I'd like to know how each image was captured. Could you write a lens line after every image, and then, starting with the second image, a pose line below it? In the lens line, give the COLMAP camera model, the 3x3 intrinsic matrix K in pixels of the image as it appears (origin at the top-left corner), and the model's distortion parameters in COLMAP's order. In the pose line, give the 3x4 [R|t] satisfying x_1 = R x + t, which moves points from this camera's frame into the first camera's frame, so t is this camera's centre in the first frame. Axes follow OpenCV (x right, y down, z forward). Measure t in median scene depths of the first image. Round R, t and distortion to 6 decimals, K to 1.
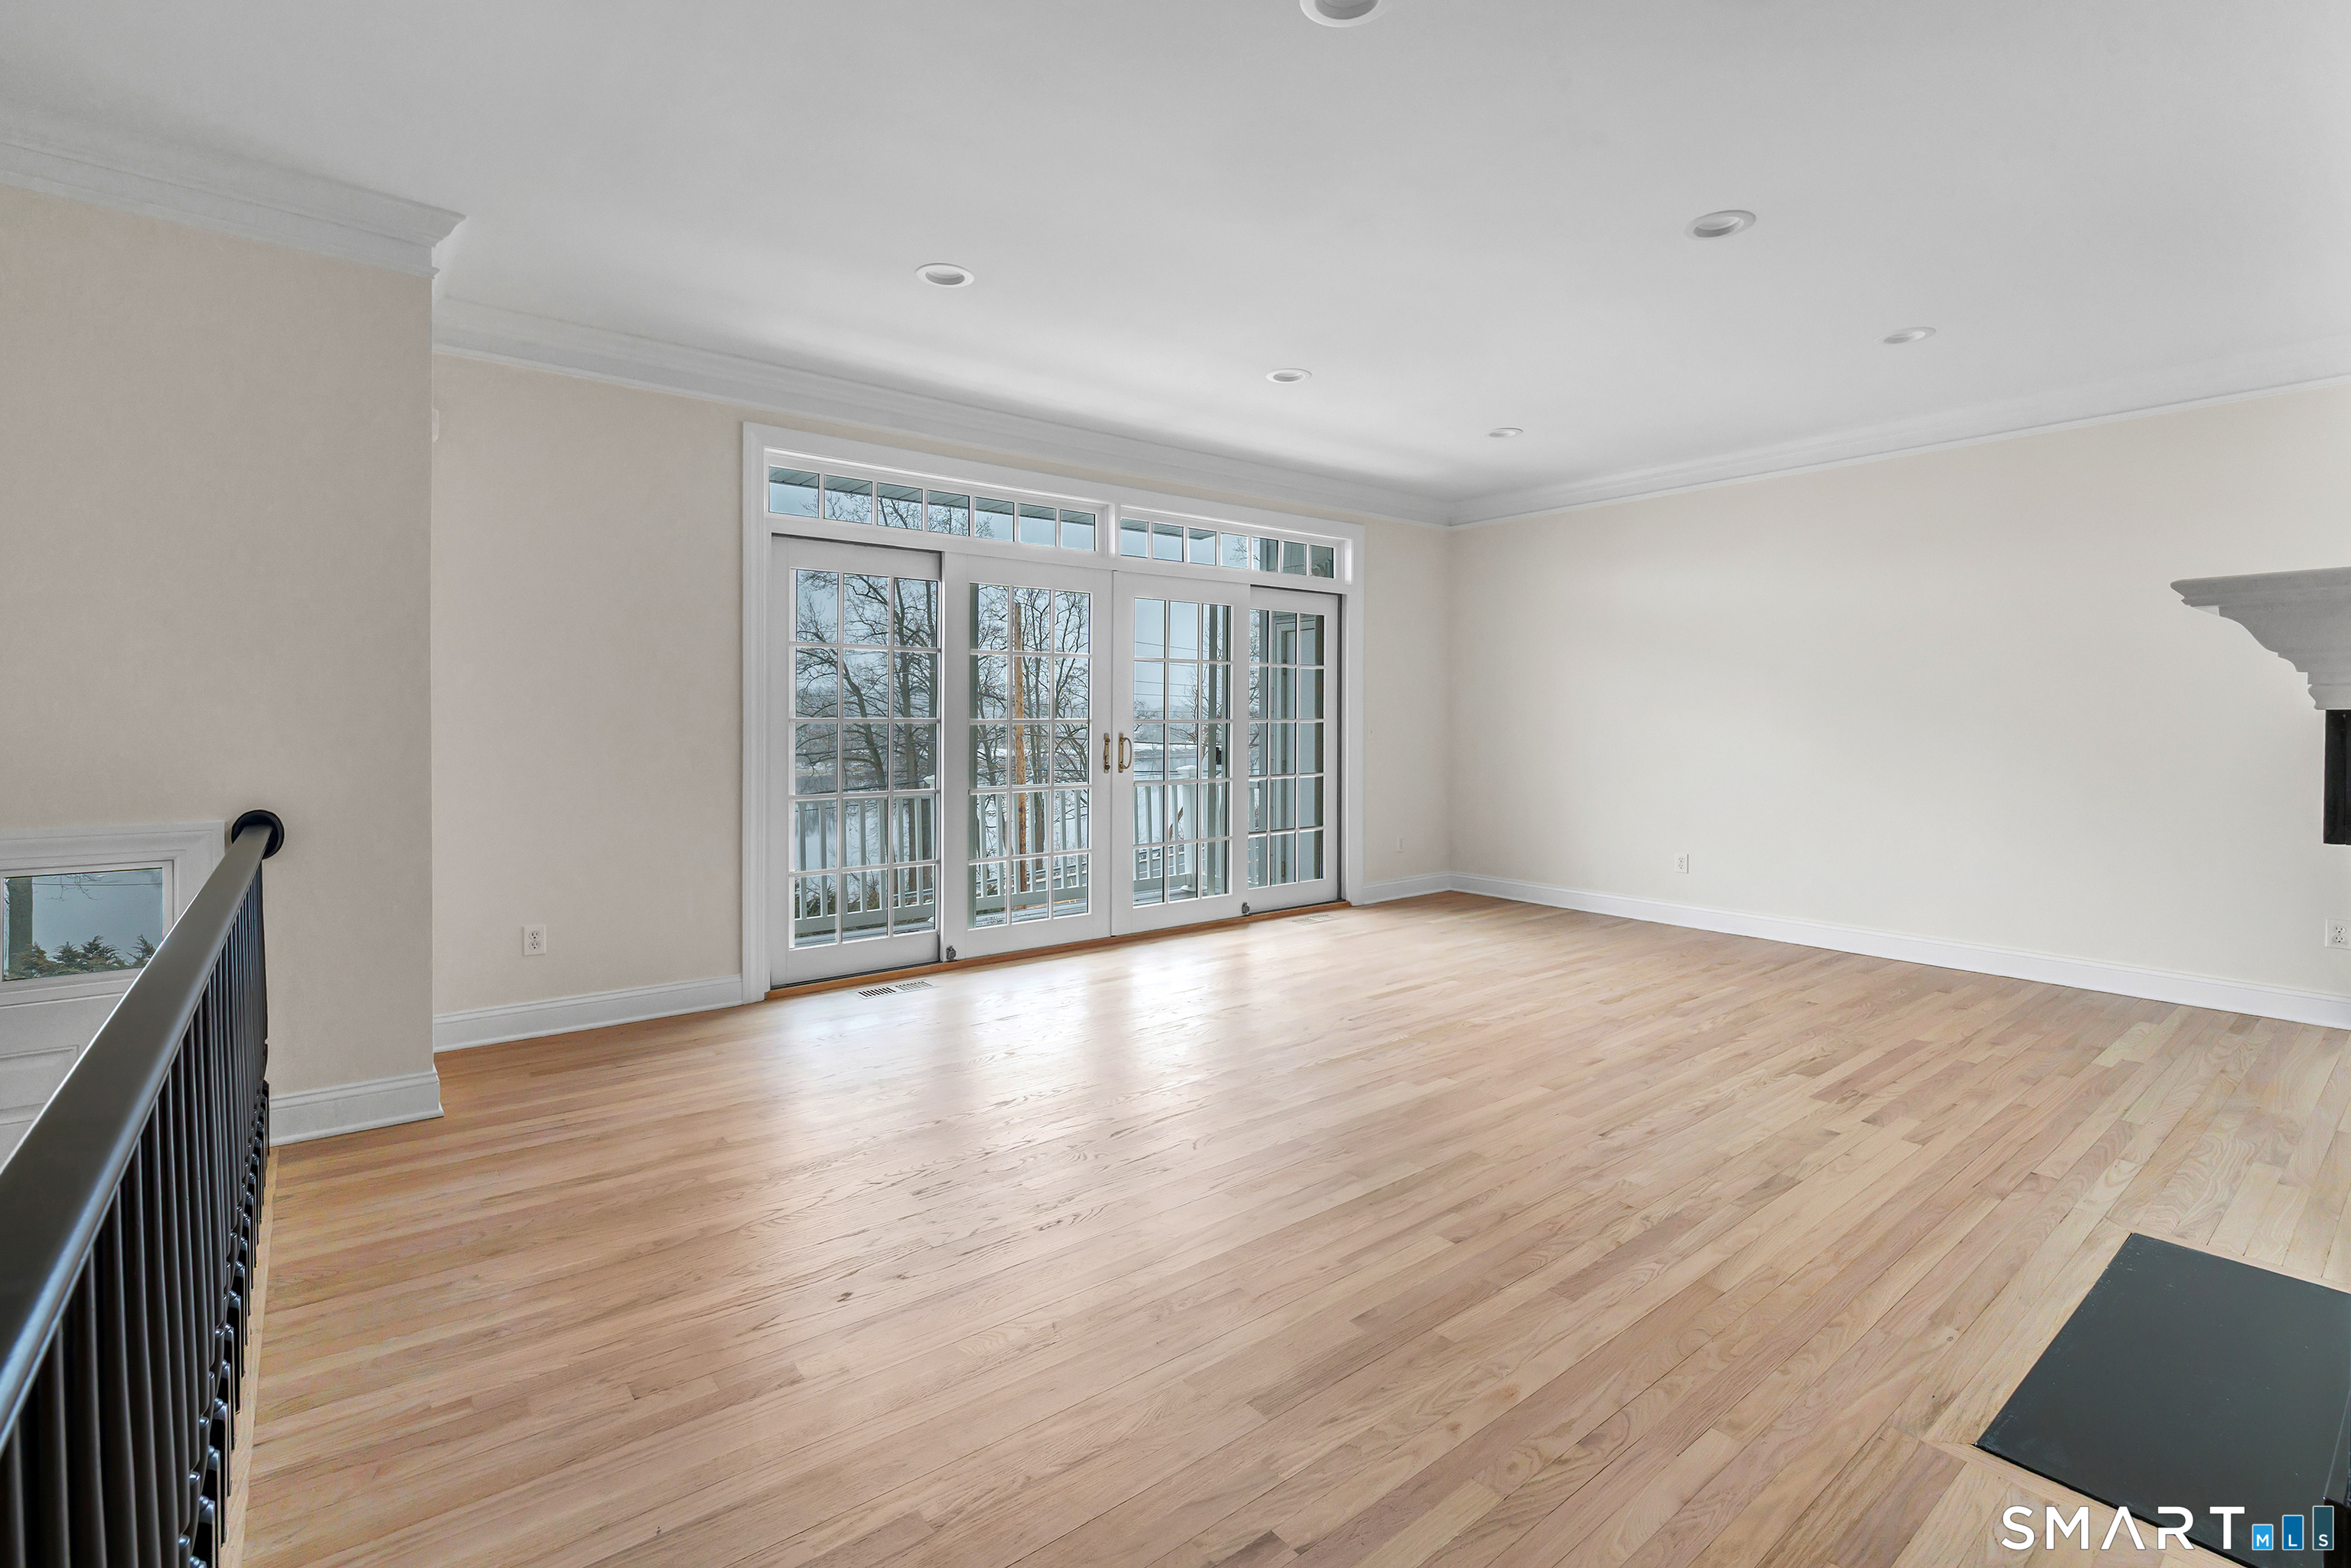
lens RADIAL K [[1046.4, 0, 1173.7], [0, 1046.4, 746.1], [0, 0, 1]] dist [0.001593, 0.000100]
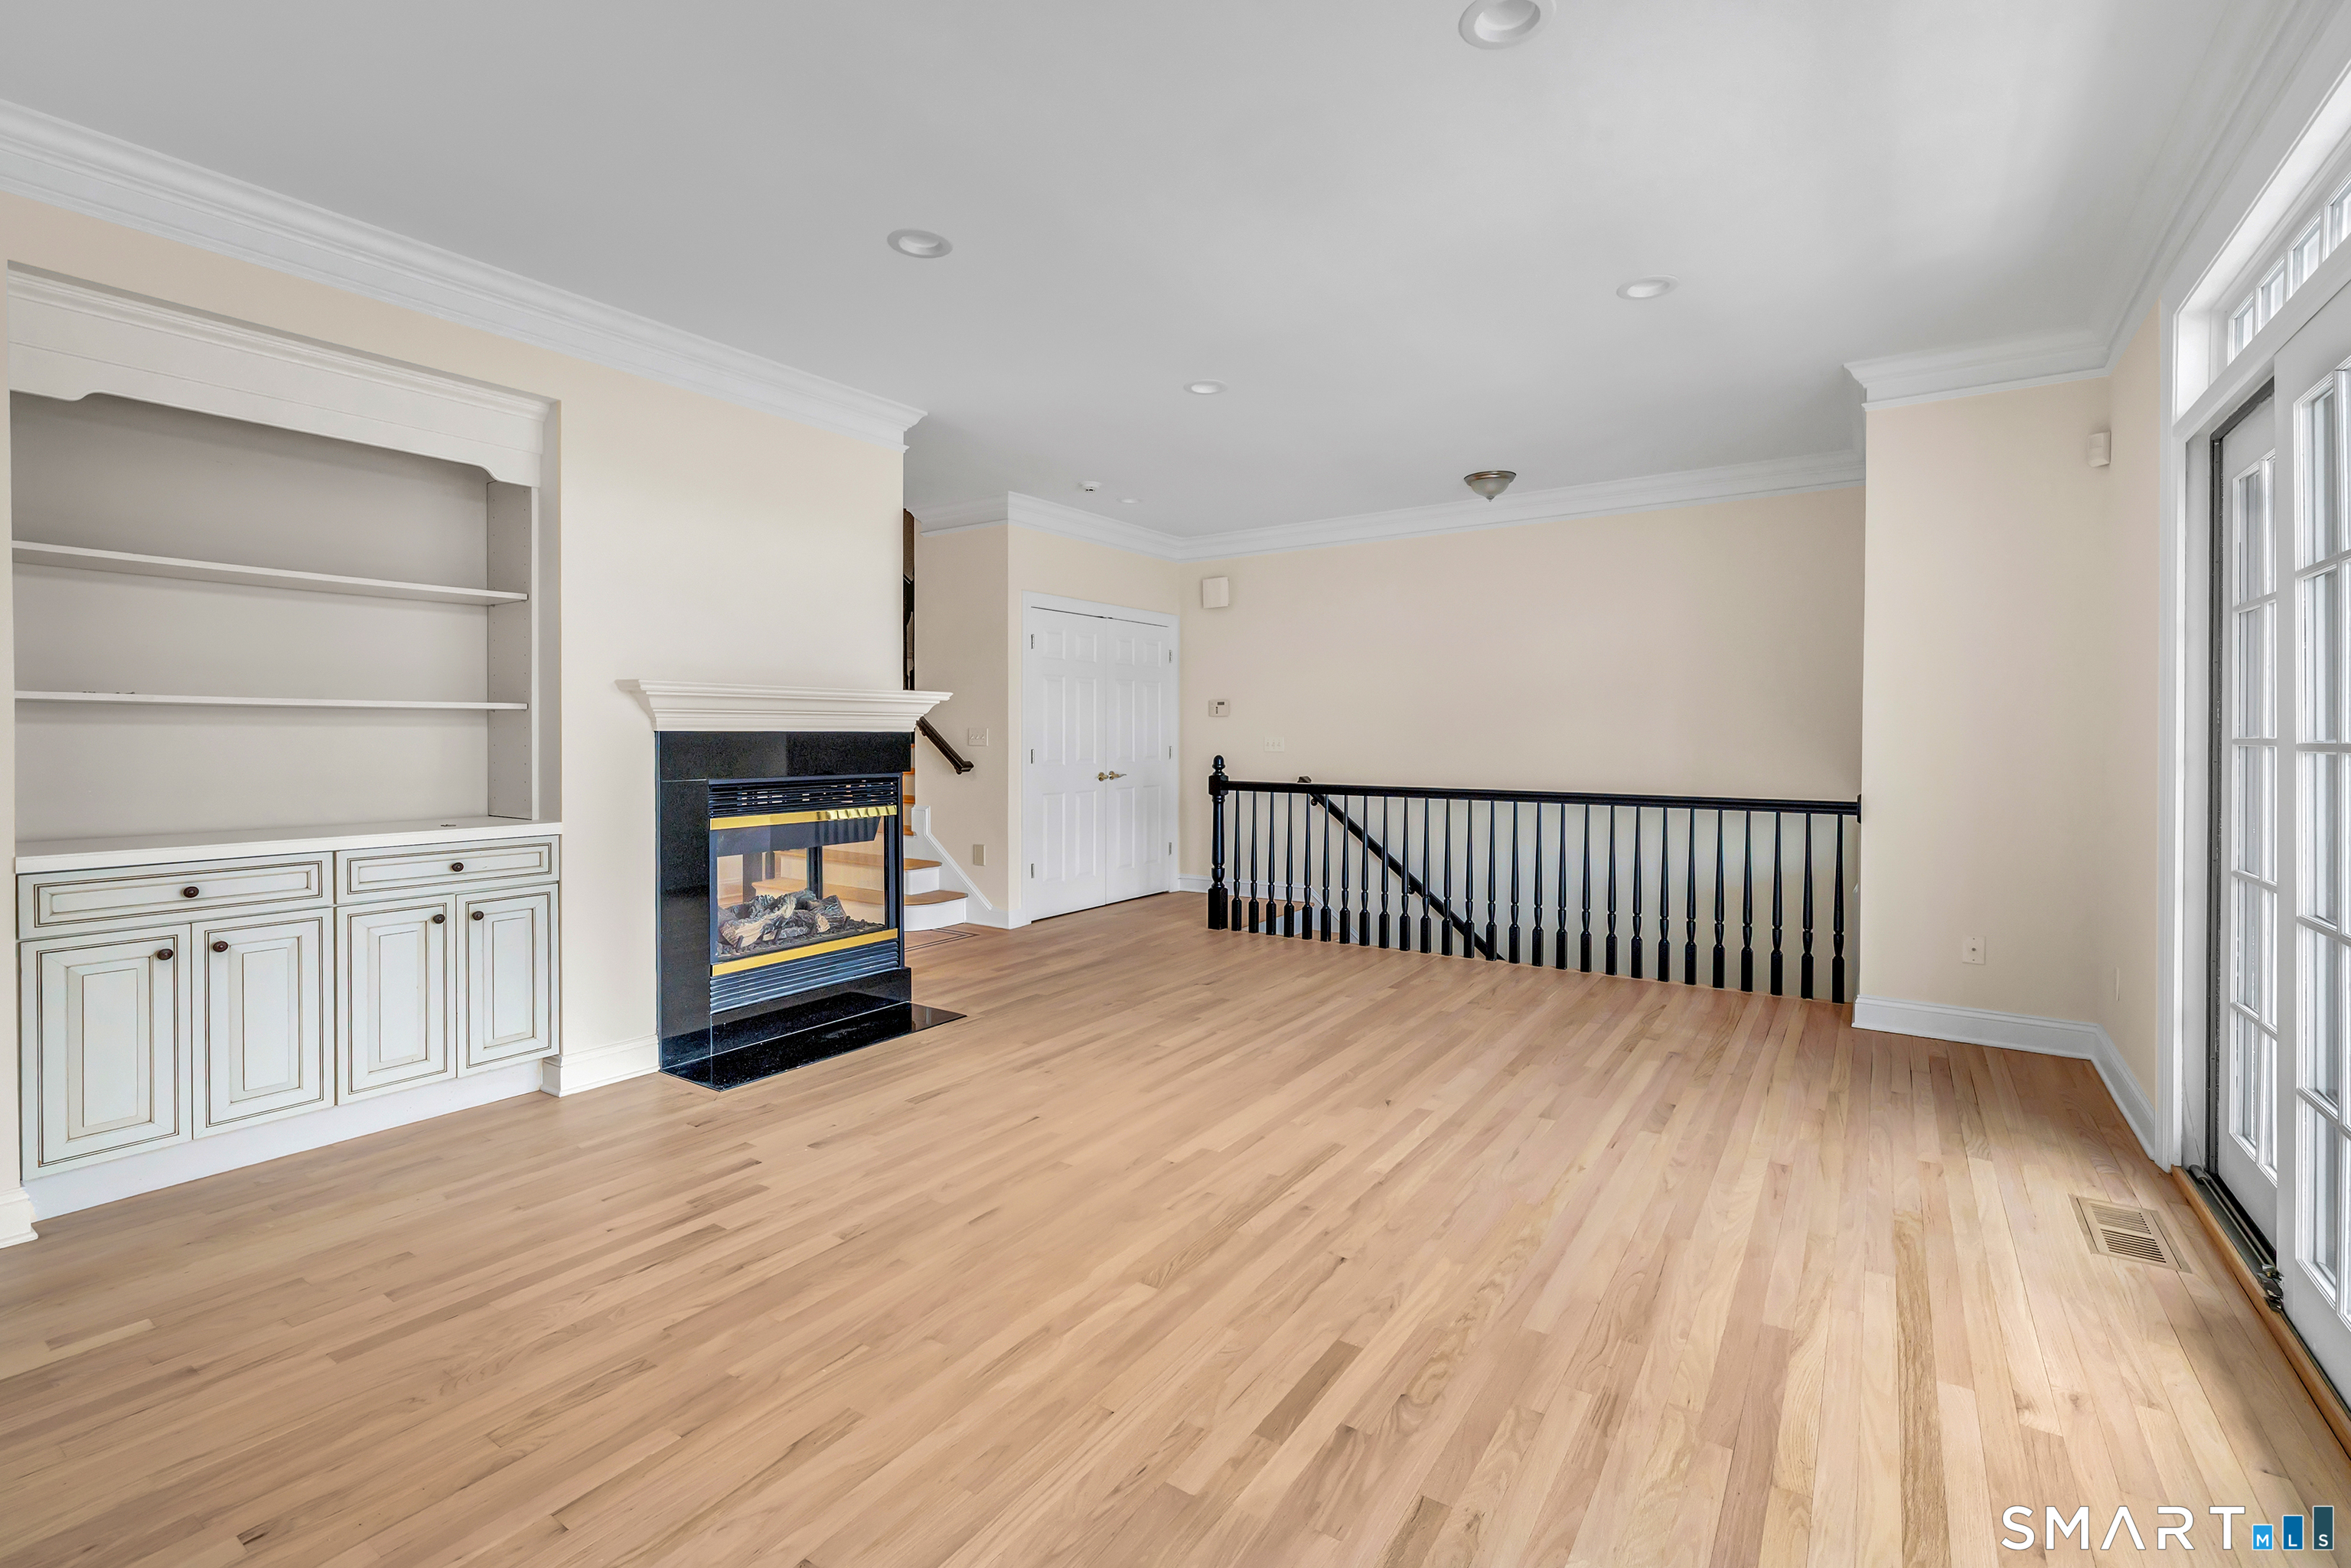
lens RADIAL K [[1046.4, 0, 1173.7], [0, 1046.4, 746.1], [0, 0, 1]] dist [0.001593, 0.000100]
pose [[-0.955009, 0.001023, -0.296575, 0.656064], [-0.010762, 0.999216, 0.038100, -0.075916], [0.296381, 0.039578, -0.954249, 2.290994]]
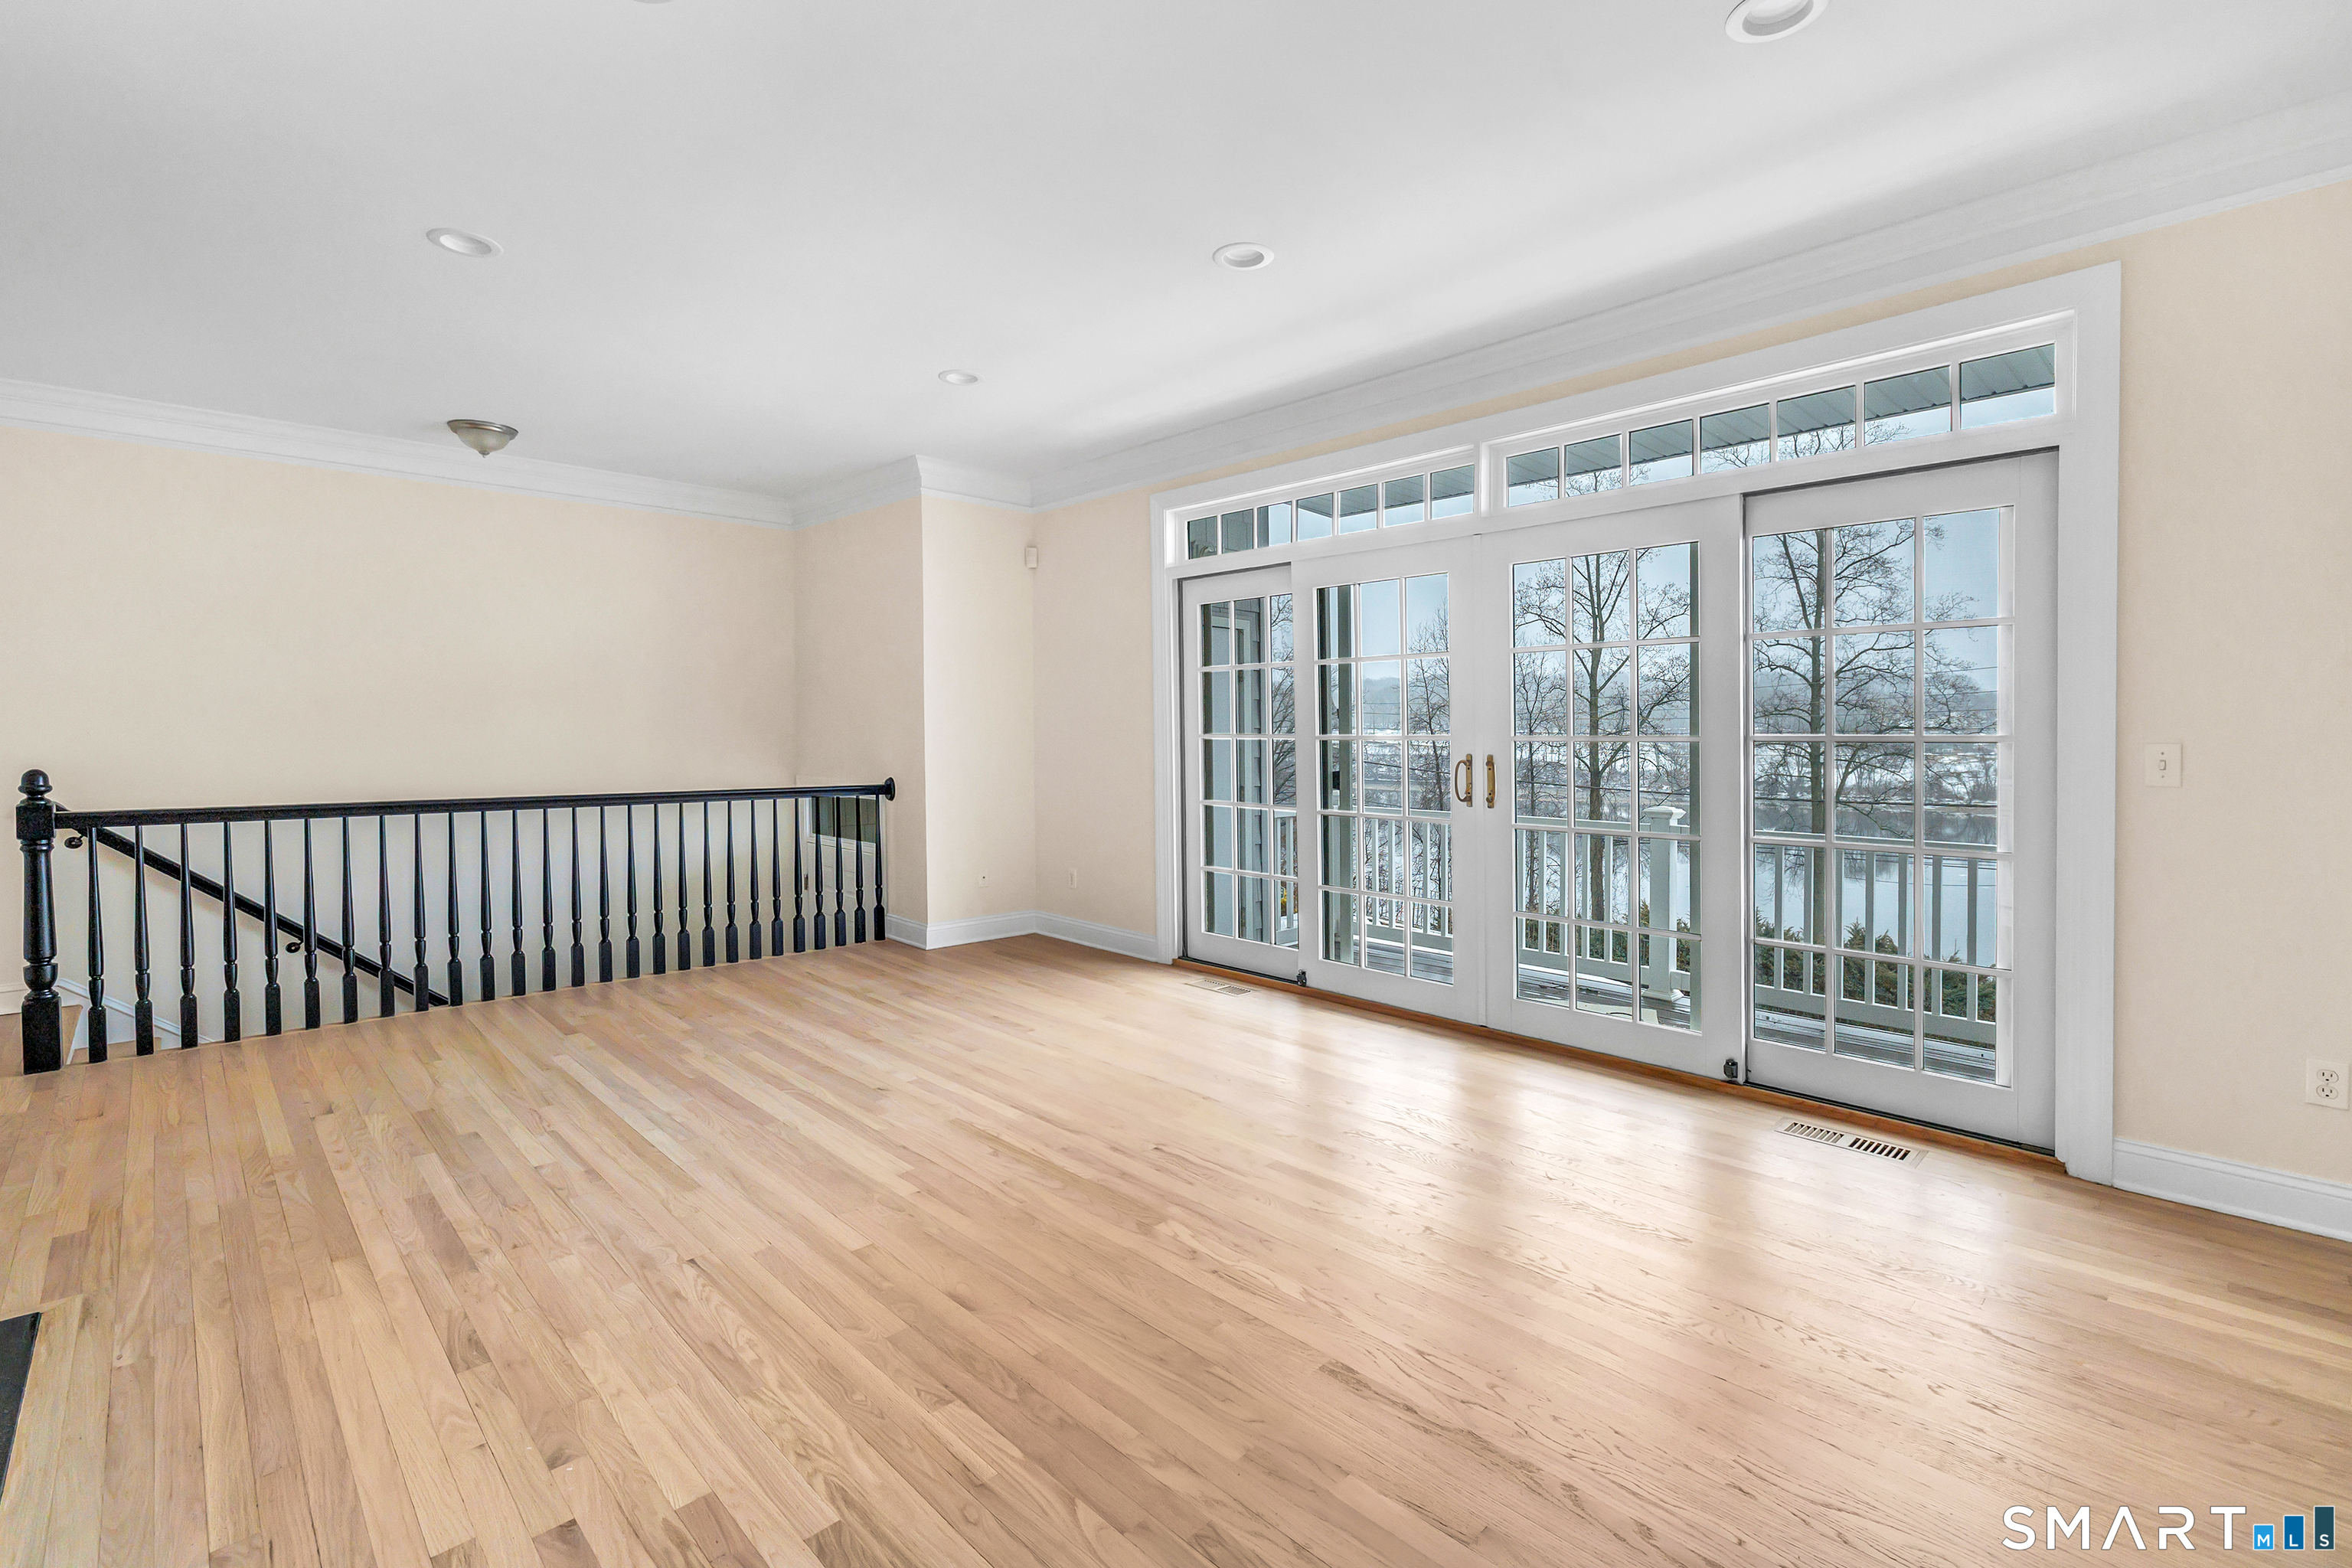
lens RADIAL K [[1050.5, 0, 1189.7], [0, 1050.5, 731.9], [0, 0, 1]] dist [0.000866, -0.000403]
pose [[0.105563, -0.003158, -0.994408, 1.375733], [-0.026064, 0.999643, -0.005941, -0.046054], [0.994071, 0.026546, 0.105443, 1.406684]]
